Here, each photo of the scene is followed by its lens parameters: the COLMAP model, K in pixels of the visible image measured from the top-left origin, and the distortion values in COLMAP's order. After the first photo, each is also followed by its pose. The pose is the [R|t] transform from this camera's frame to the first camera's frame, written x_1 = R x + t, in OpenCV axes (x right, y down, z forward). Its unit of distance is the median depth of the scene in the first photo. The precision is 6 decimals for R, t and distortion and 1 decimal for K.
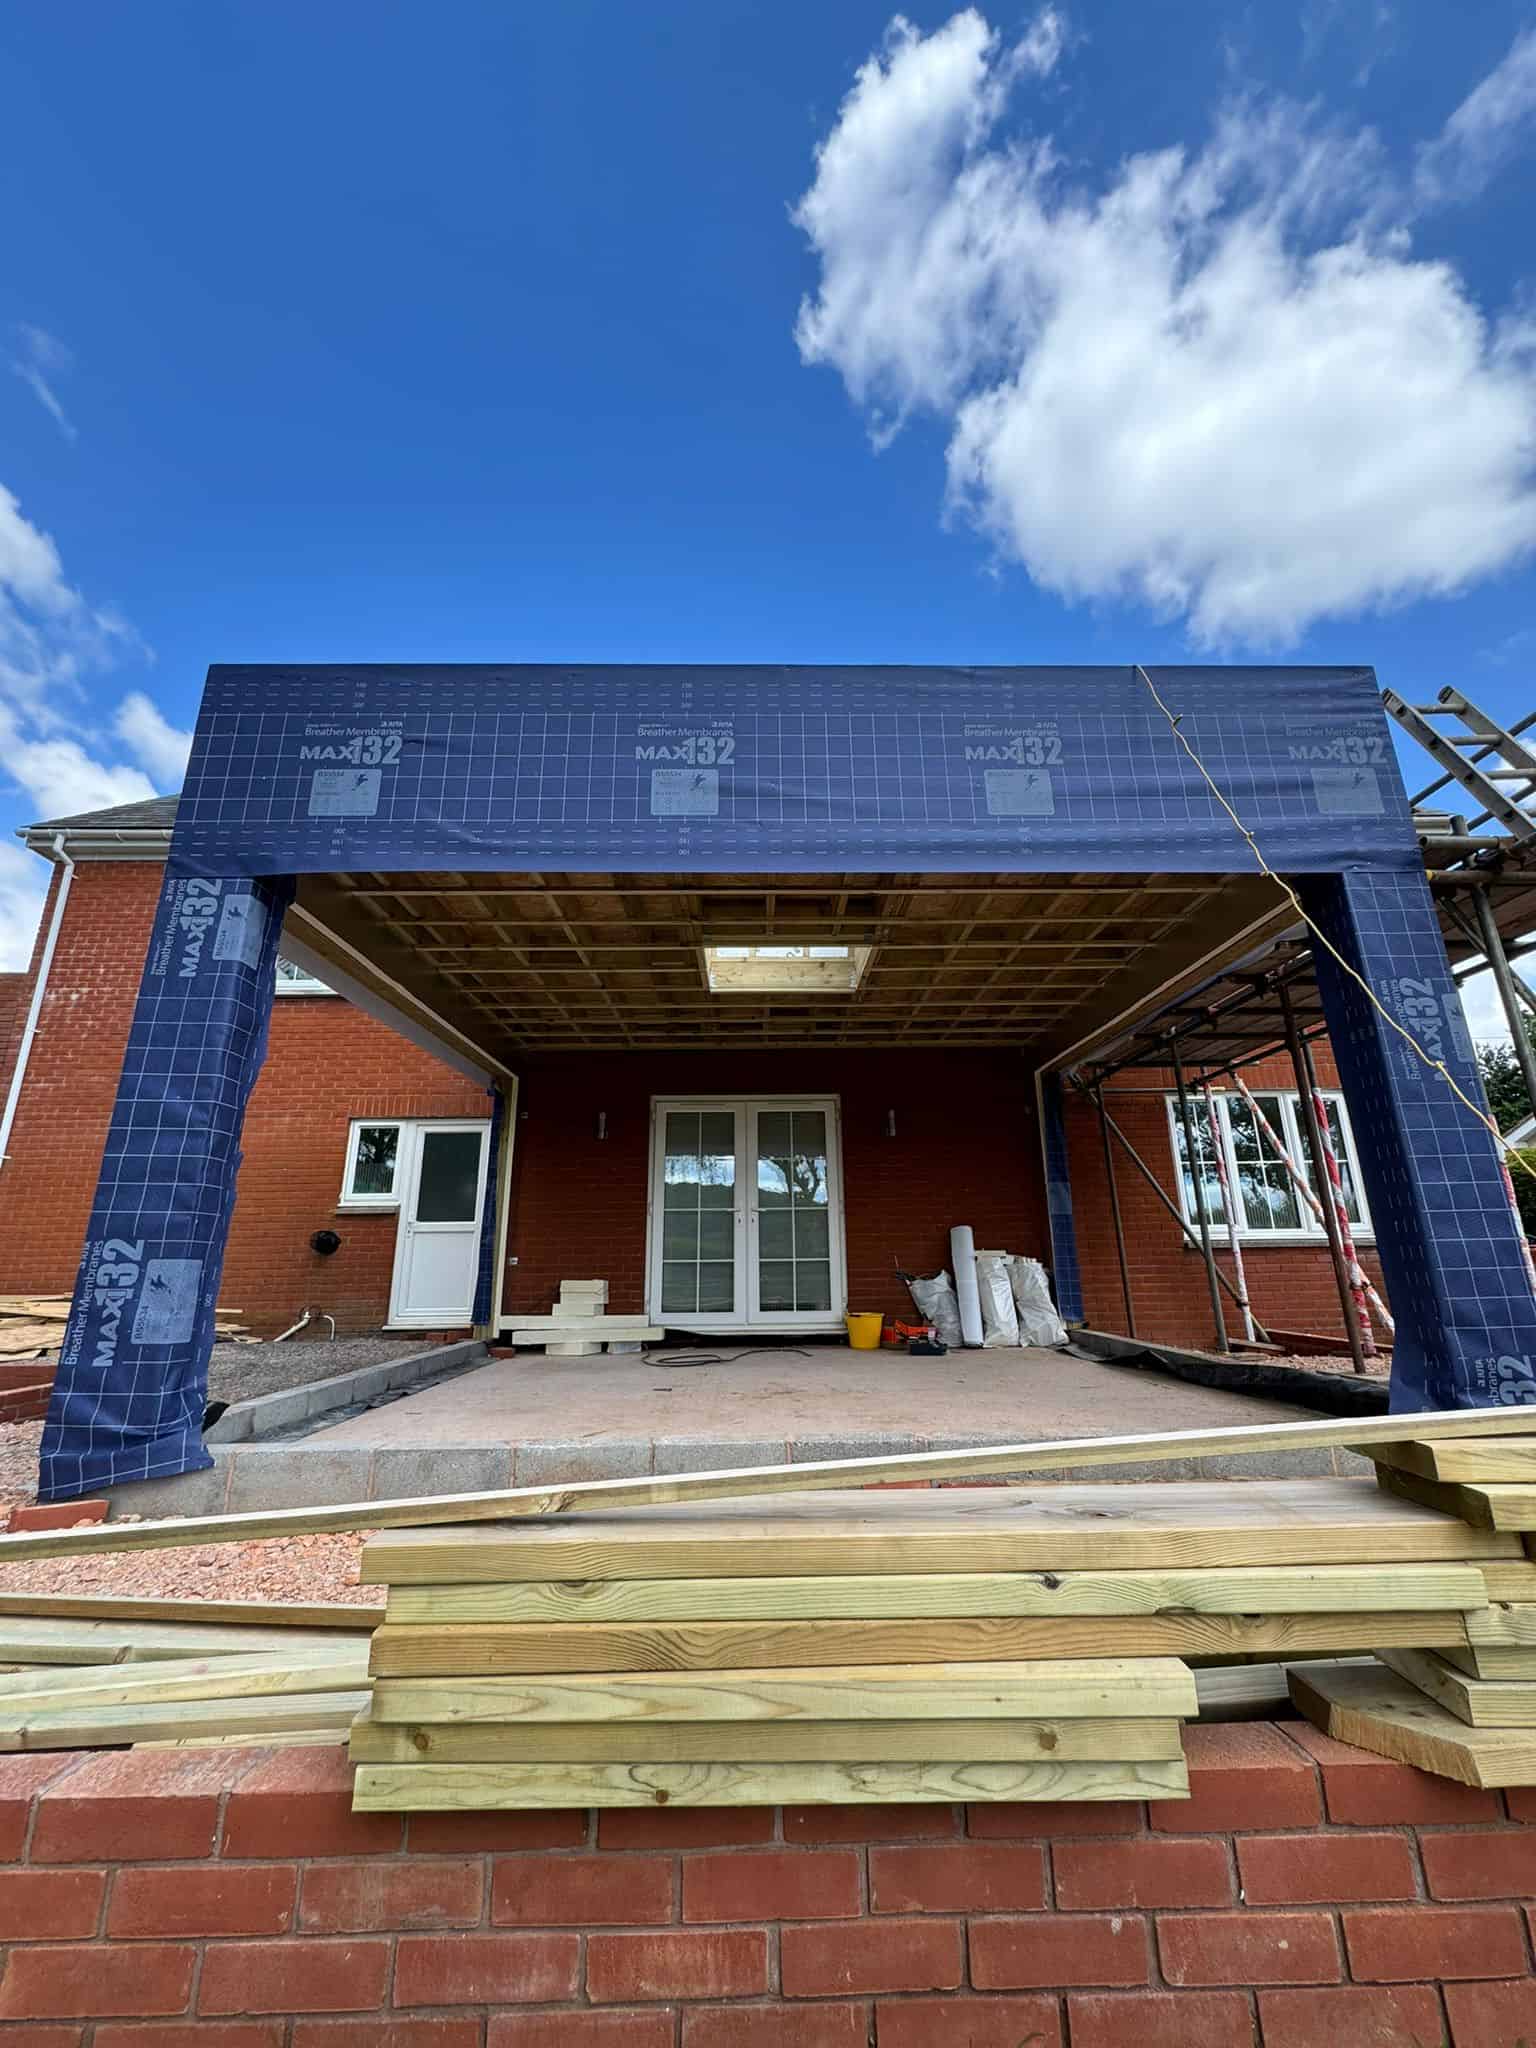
lens RADIAL K [[808.3, 0, 768.4], [0, 808.3, 1028.8], [0, 0, 1]] dist [-0.002254, -0.000080]
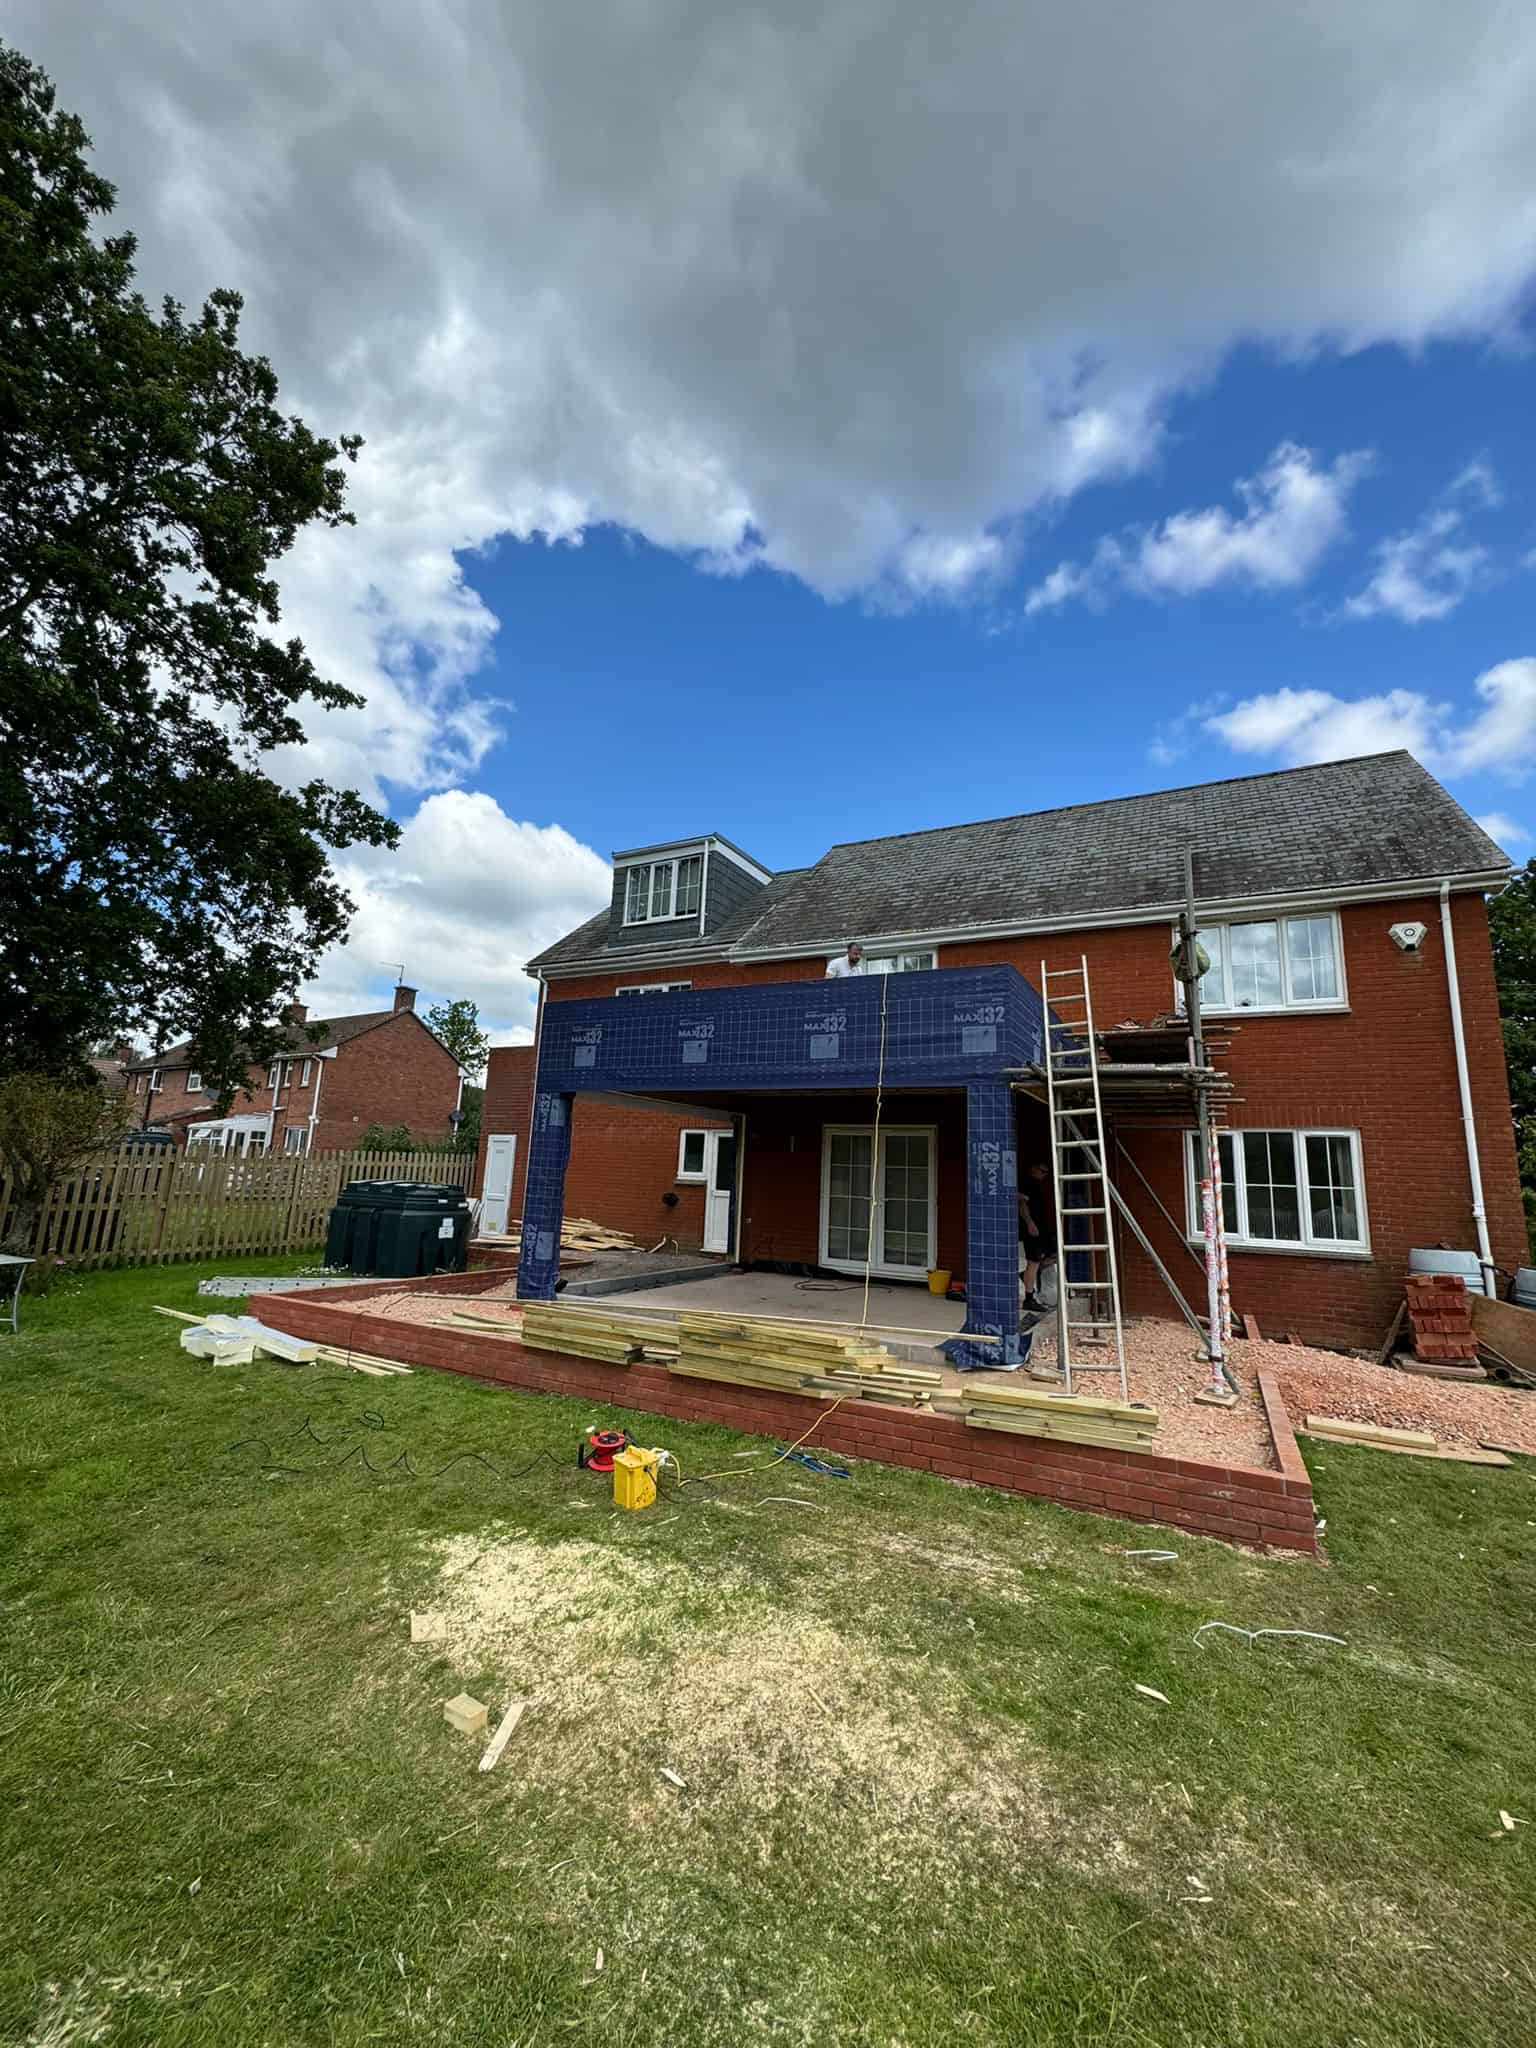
lens RADIAL K [[811.2, 0, 774.5], [0, 811.2, 1029.1], [0, 0, 1]] dist [-0.011971, -0.000135]
pose [[0.874172, -0.039092, -0.484040, 0.537170], [0.083274, 0.994057, 0.070109, -0.217146], [0.478423, -0.101596, 0.872233, -0.408614]]
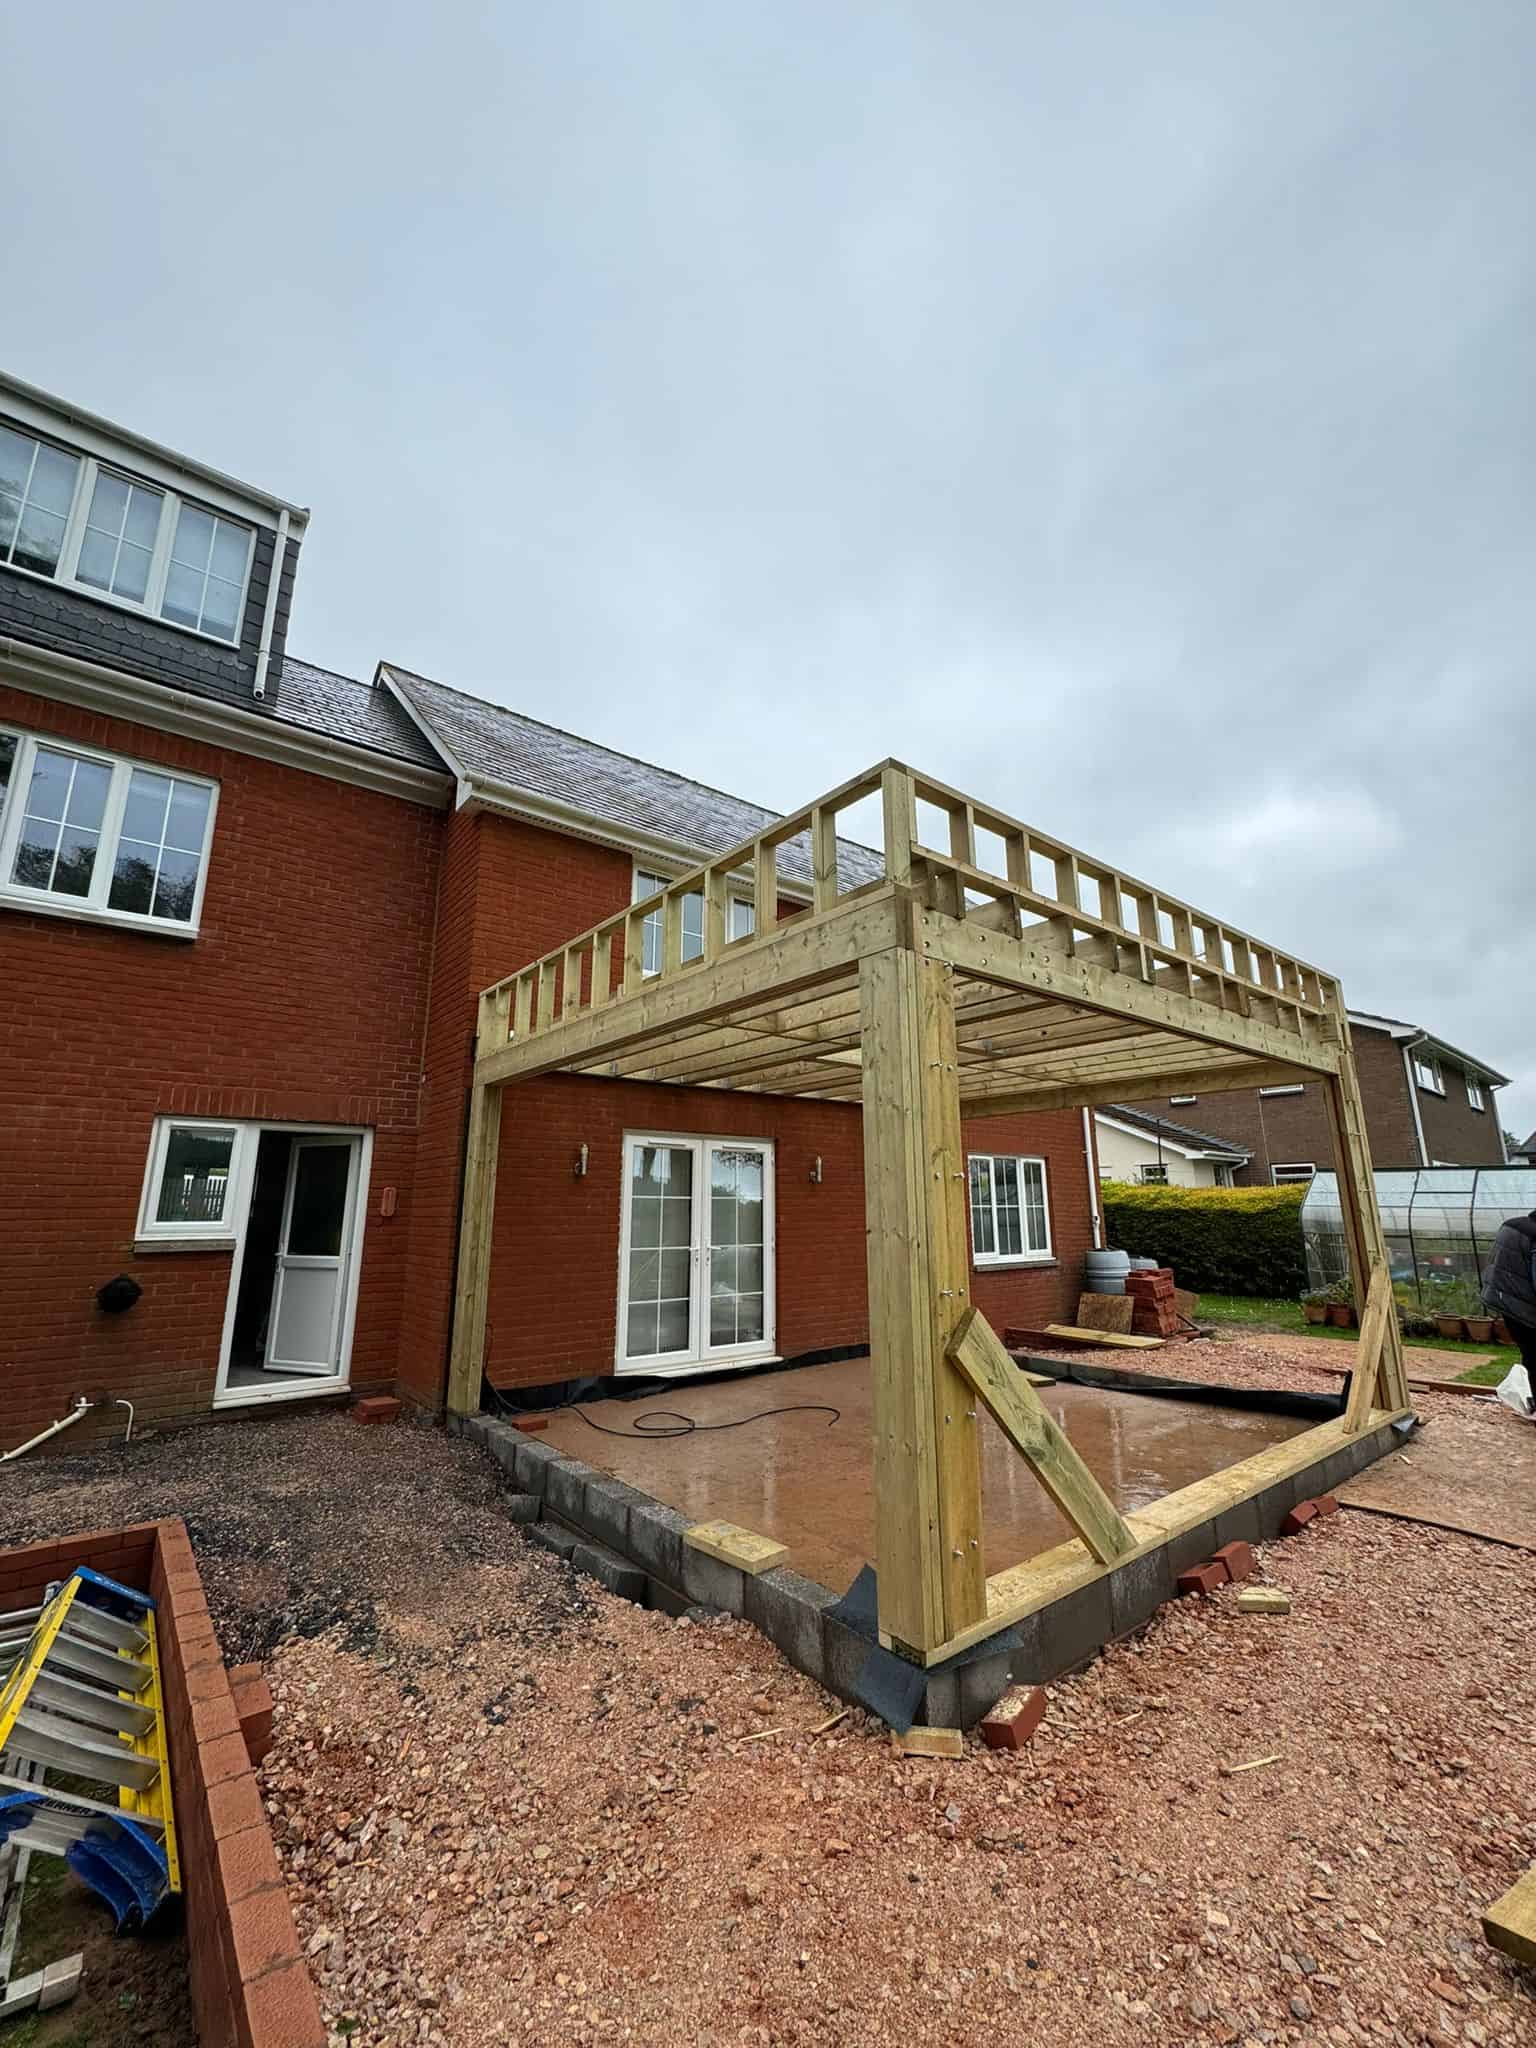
lens RADIAL K [[808.3, 0, 768.4], [0, 808.3, 1028.8], [0, 0, 1]] dist [-0.002254, -0.000080]
pose [[0.789922, 0.143923, 0.596079, -0.573711], [-0.174211, 0.984684, -0.006887, -0.053949], [-0.587941, -0.098403, 0.802896, 0.145002]]
